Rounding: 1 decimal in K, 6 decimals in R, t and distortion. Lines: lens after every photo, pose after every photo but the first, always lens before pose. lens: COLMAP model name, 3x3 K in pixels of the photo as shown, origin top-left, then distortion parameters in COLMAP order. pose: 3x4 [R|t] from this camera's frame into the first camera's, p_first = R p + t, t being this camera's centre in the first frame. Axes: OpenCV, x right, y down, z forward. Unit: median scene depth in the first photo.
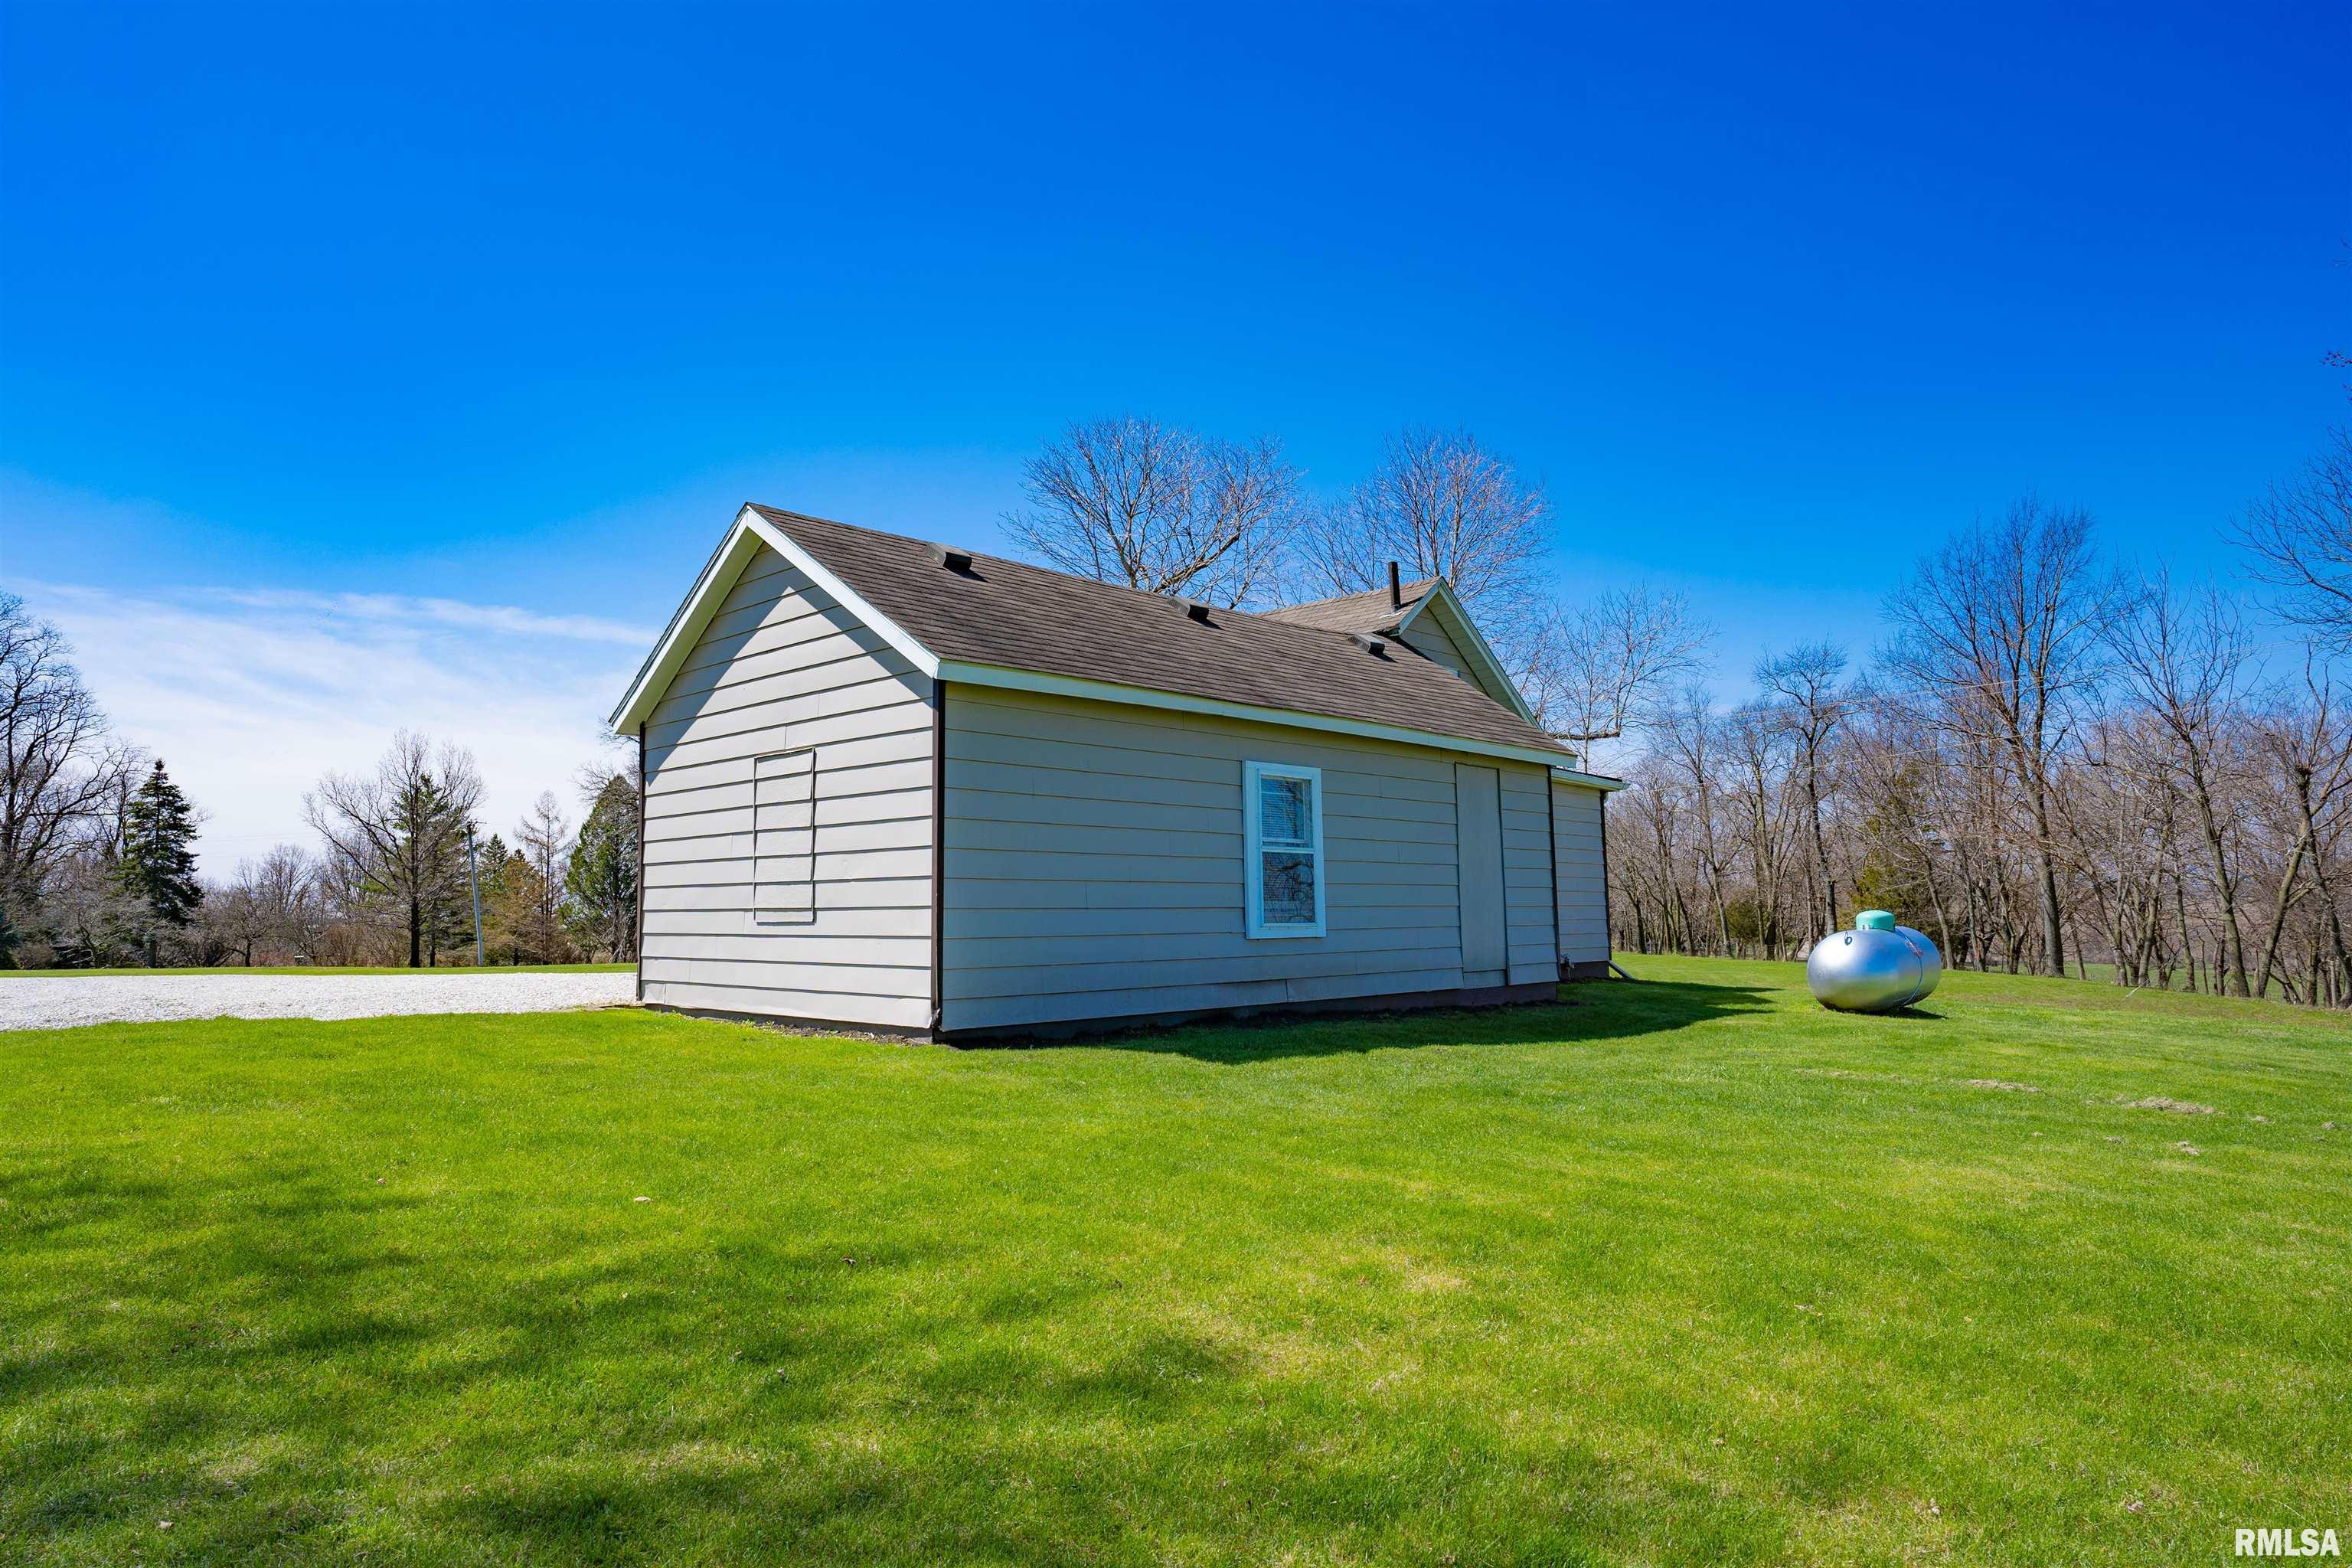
lens RADIAL K [[1425.4, 0, 1176.0], [0, 1425.4, 784.0], [0, 0, 1]] dist [0.000591, 0.000102]
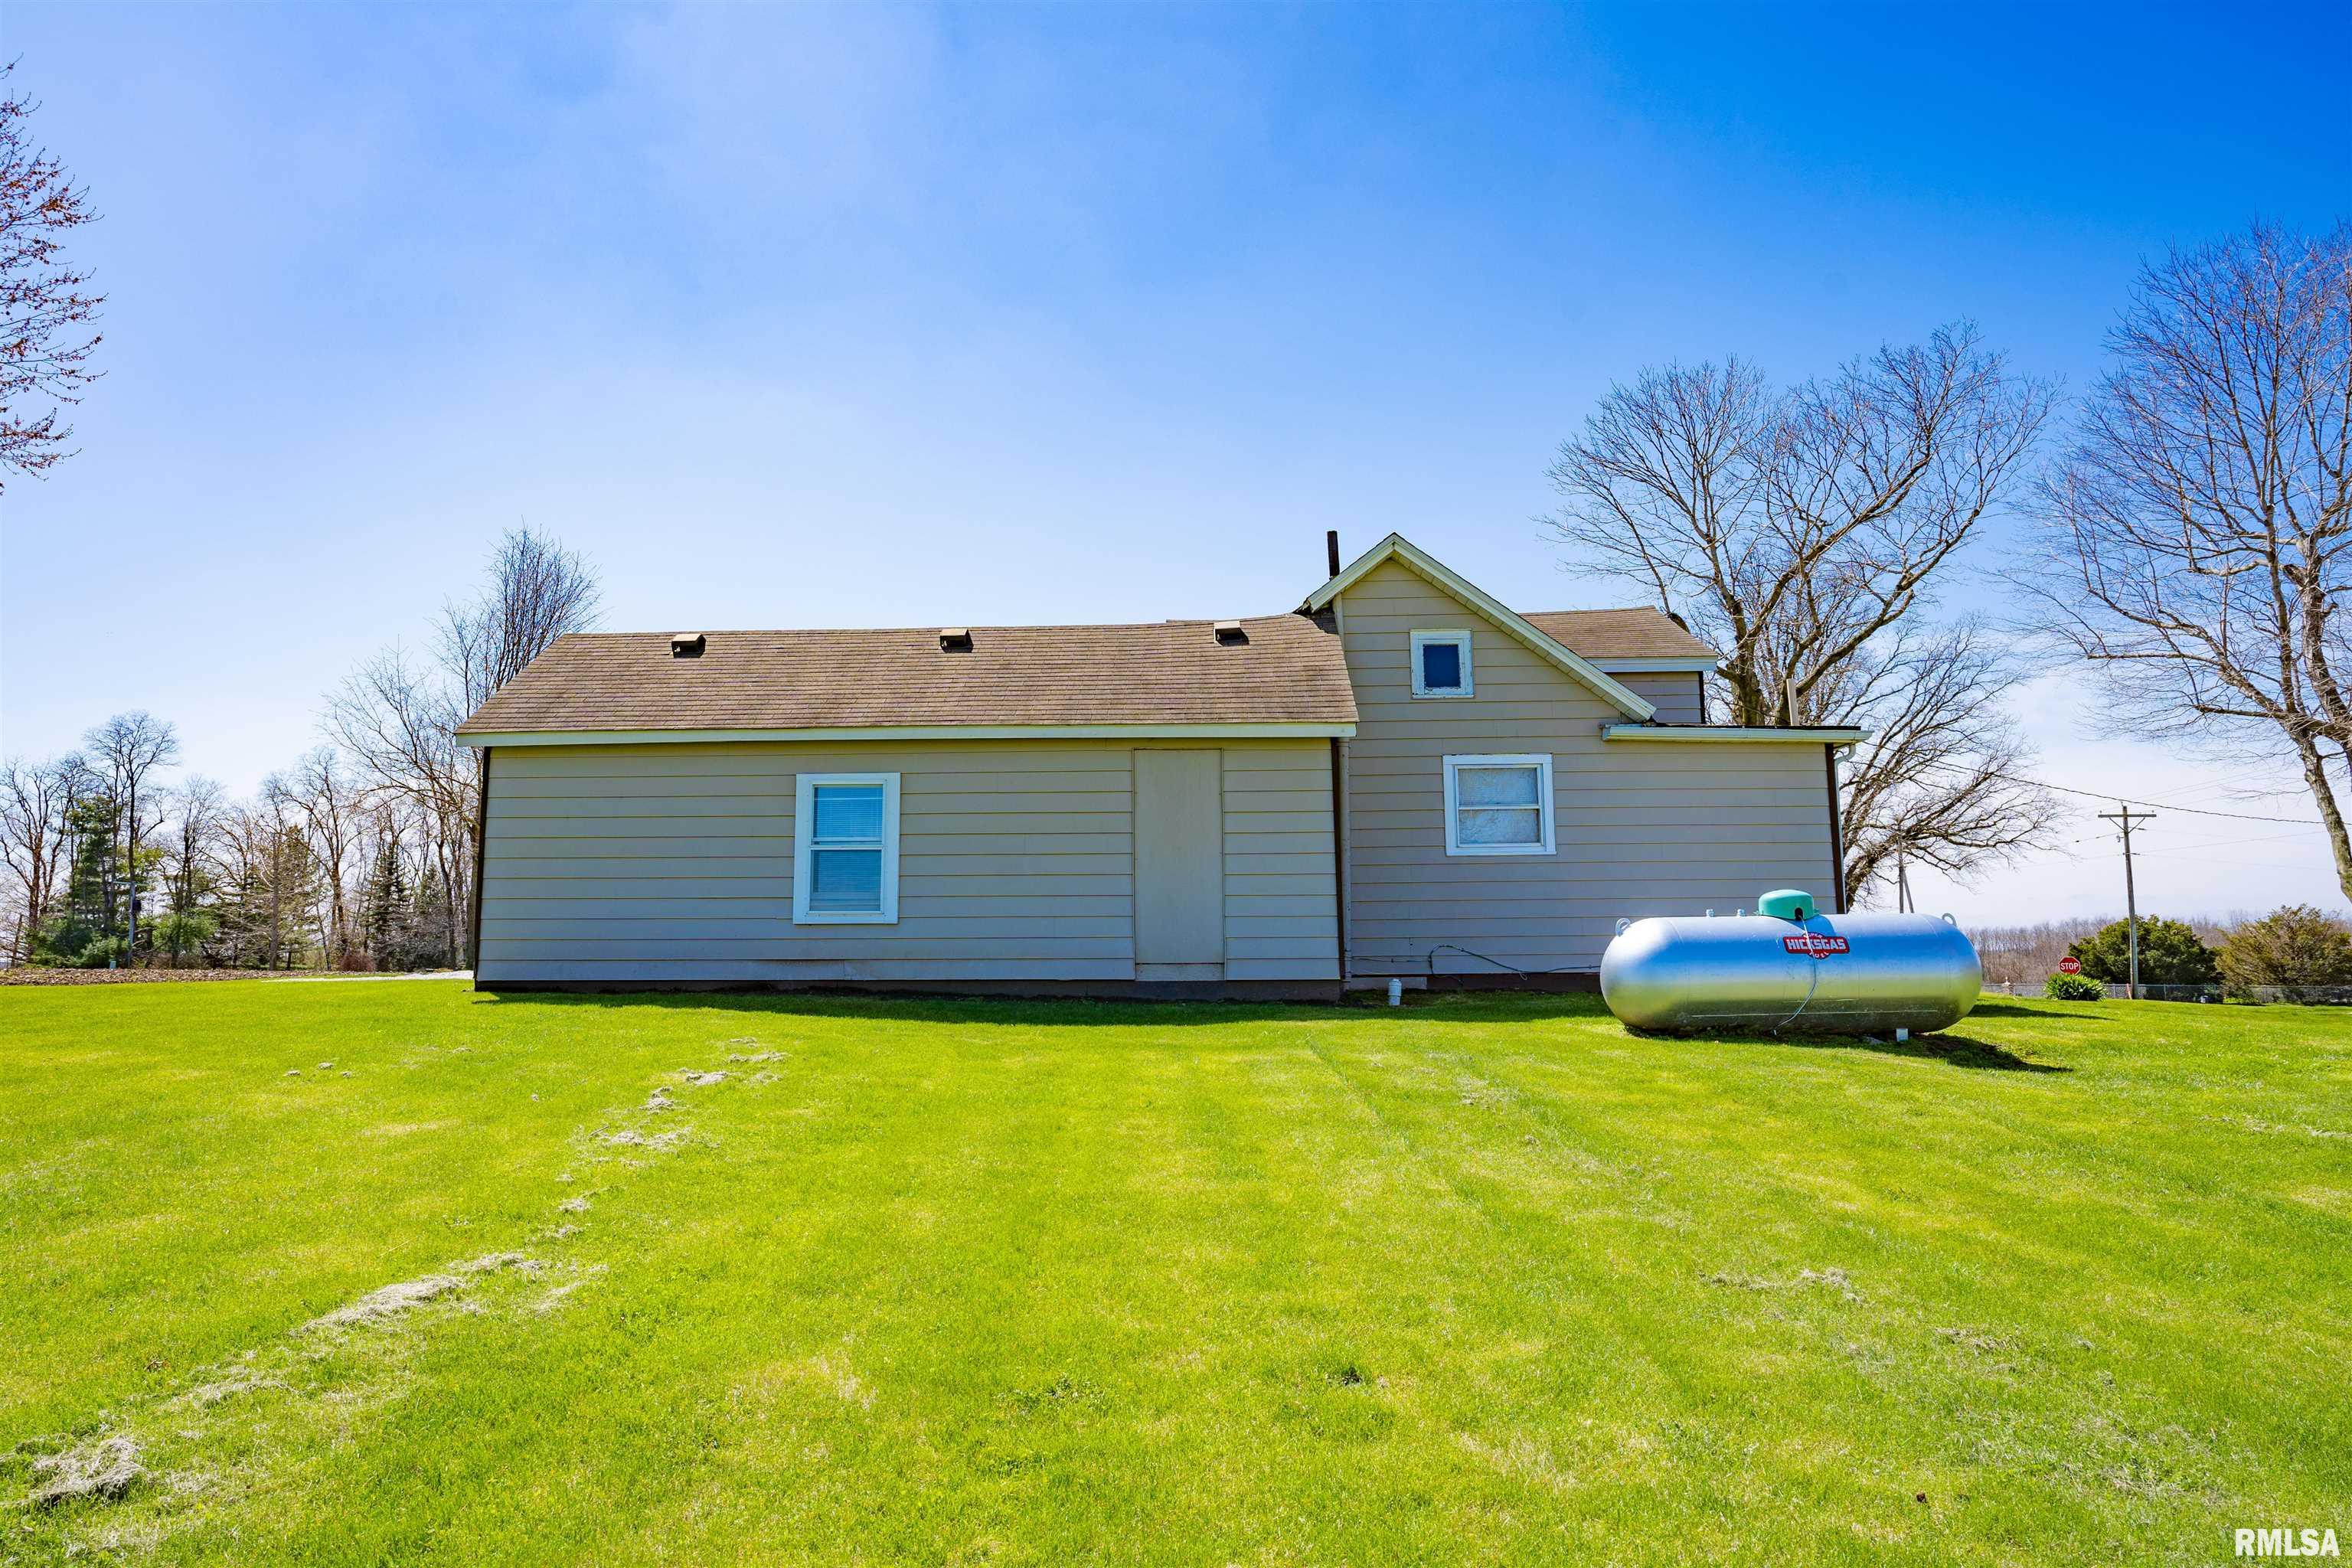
lens RADIAL K [[1340.7, 0, 1176.0], [0, 1340.7, 784.0], [0, 0, 1]] dist [0.002144, 0.000429]
pose [[0.625440, -0.084570, -0.775676, 1.077317], [0.070093, 0.996179, -0.052094, 0.069629], [0.777118, -0.021788, 0.628978, 0.517832]]
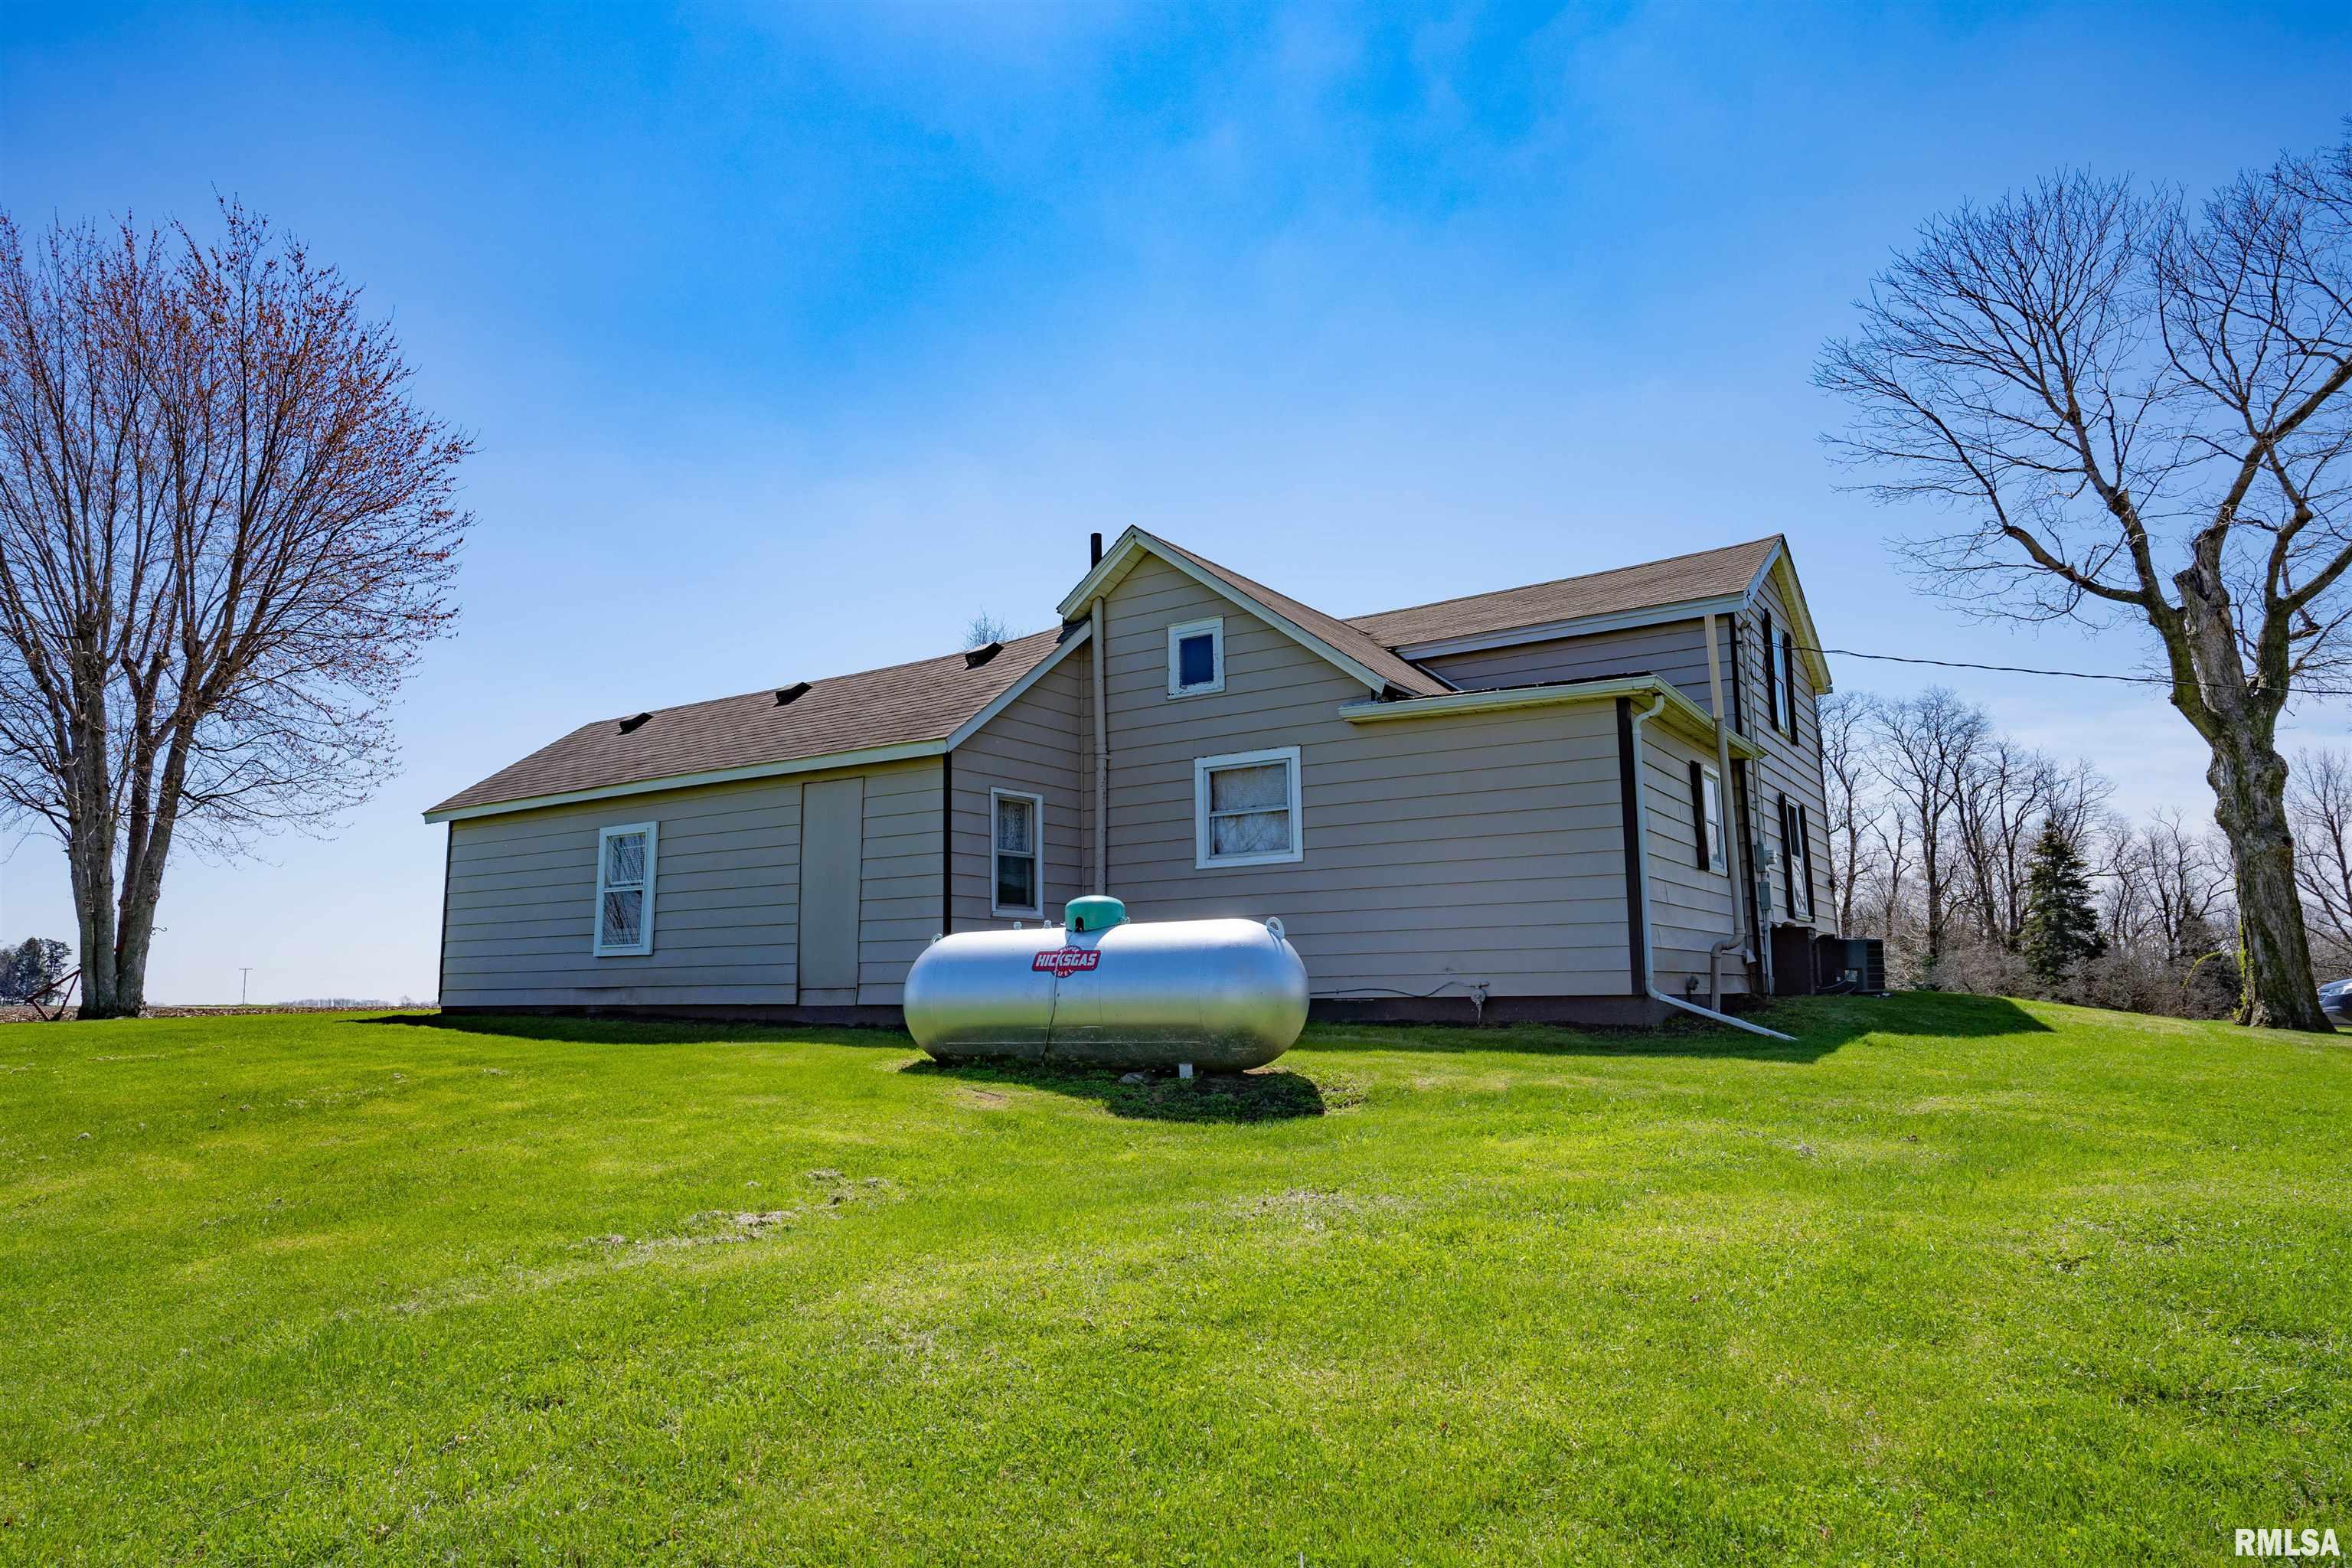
lens RADIAL K [[1340.7, 0, 1176.0], [0, 1340.7, 784.0], [0, 0, 1]] dist [0.002144, 0.000429]
pose [[0.143777, -0.137040, -0.980076, 1.372085], [0.103651, 0.987003, -0.122803, 0.154179], [0.984167, -0.083930, 0.156113, 1.301621]]
